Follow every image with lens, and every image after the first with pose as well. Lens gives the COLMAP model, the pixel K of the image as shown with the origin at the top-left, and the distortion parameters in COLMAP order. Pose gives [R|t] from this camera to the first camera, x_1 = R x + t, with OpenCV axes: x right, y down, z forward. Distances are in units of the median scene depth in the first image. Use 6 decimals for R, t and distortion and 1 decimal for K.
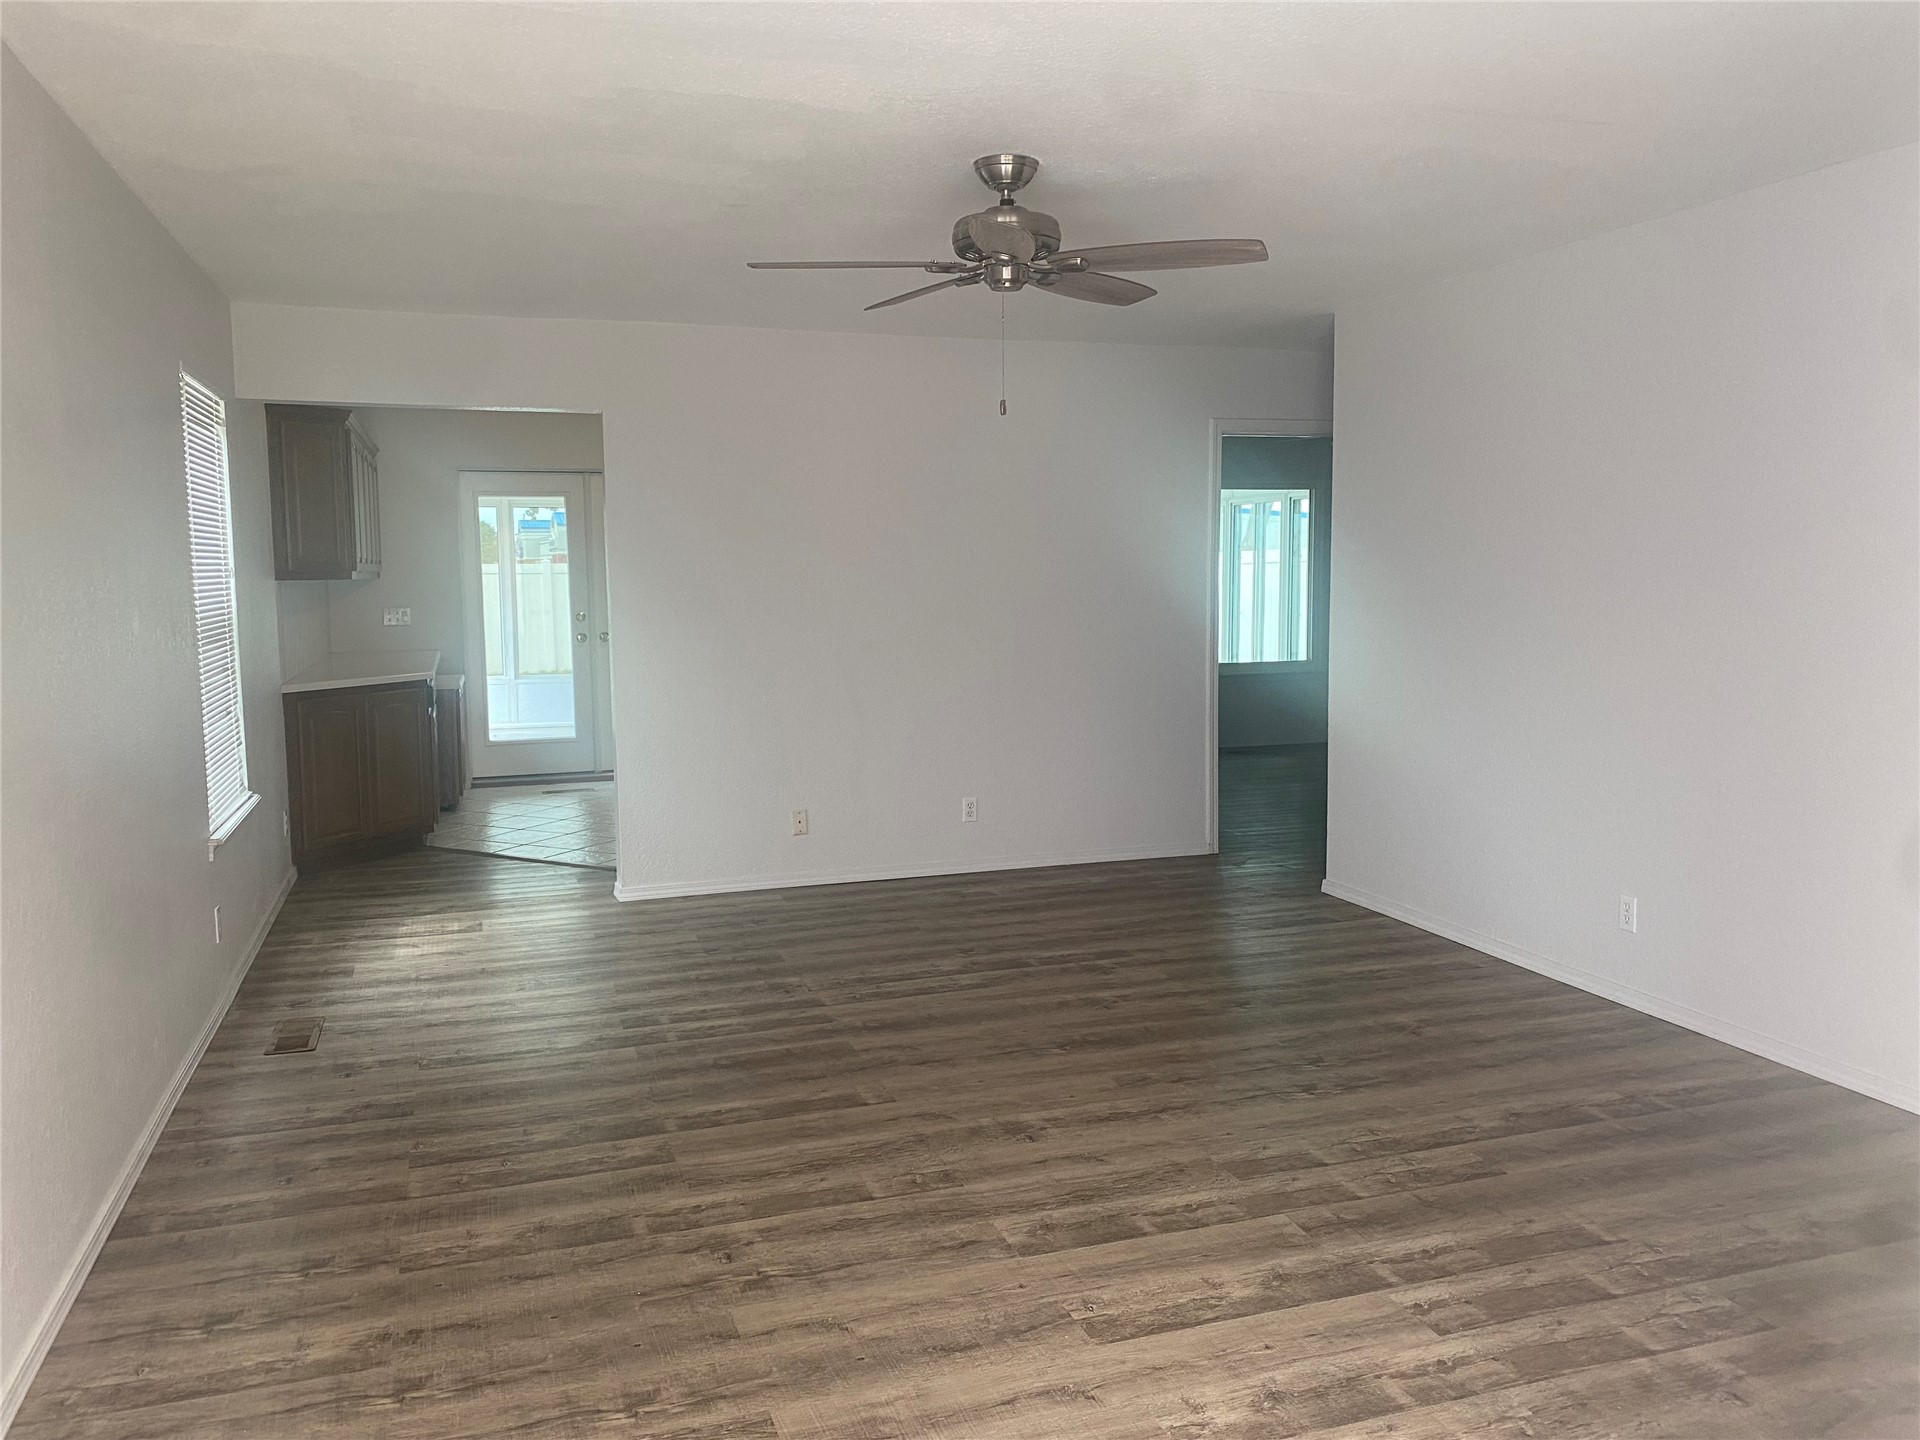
lens RADIAL K [[1452.9, 0, 966.8], [0, 1452.9, 716.1], [0, 0, 1]] dist [0.001644, -0.002475]
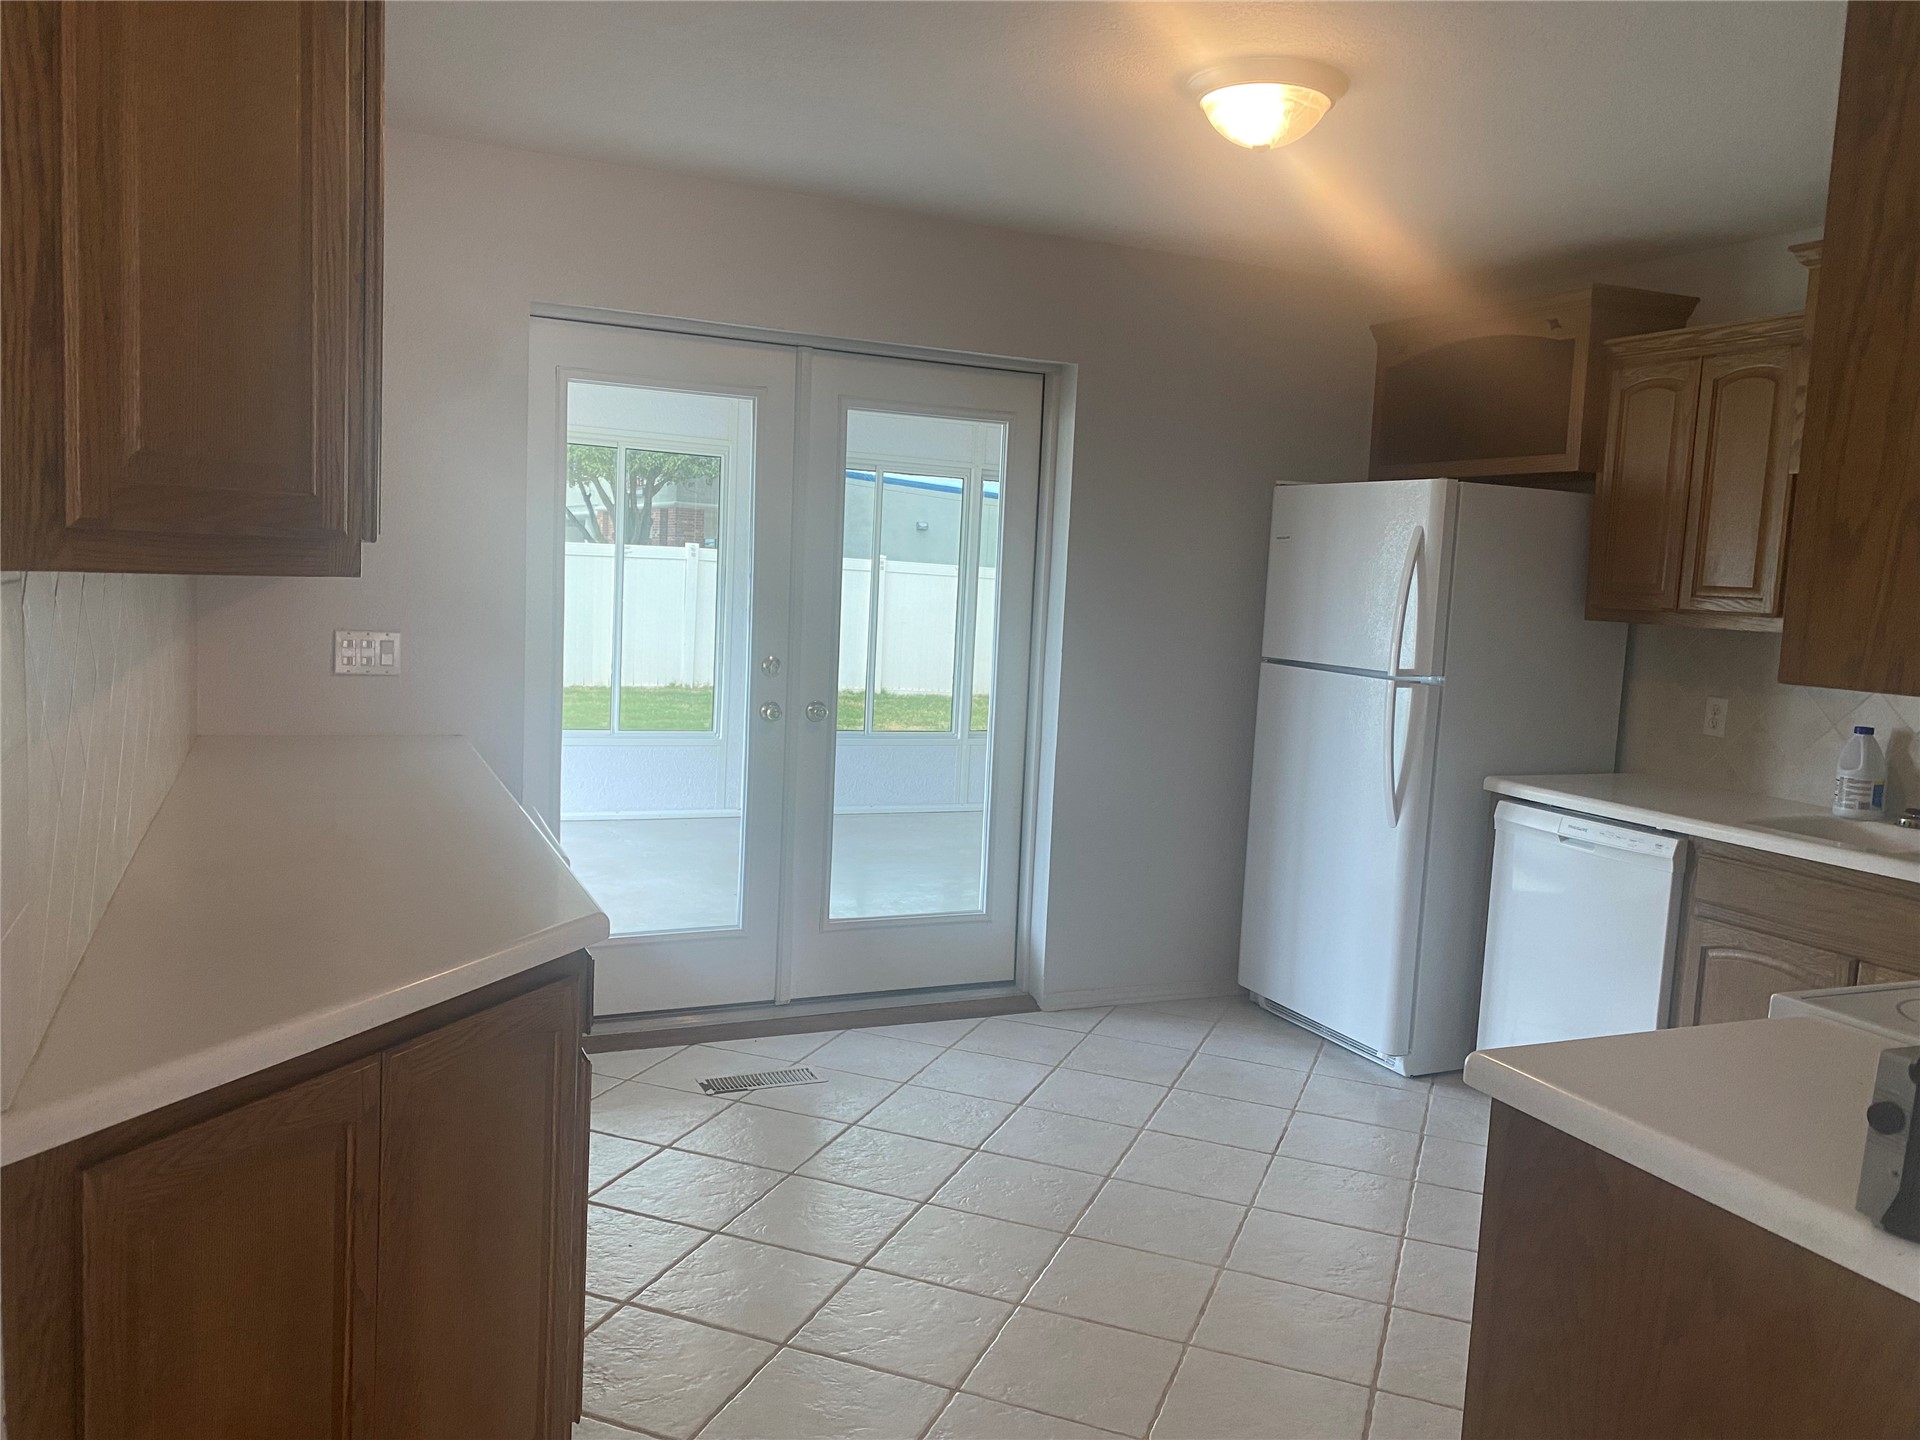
lens RADIAL K [[1452.9, 0, 966.8], [0, 1452.9, 716.1], [0, 0, 1]] dist [0.001644, -0.002475]
pose [[0.993345, 0.052122, 0.102707, -0.357384], [-0.052633, 0.998611, 0.002268, -0.080898], [-0.102446, -0.007659, 0.994709, 0.776200]]
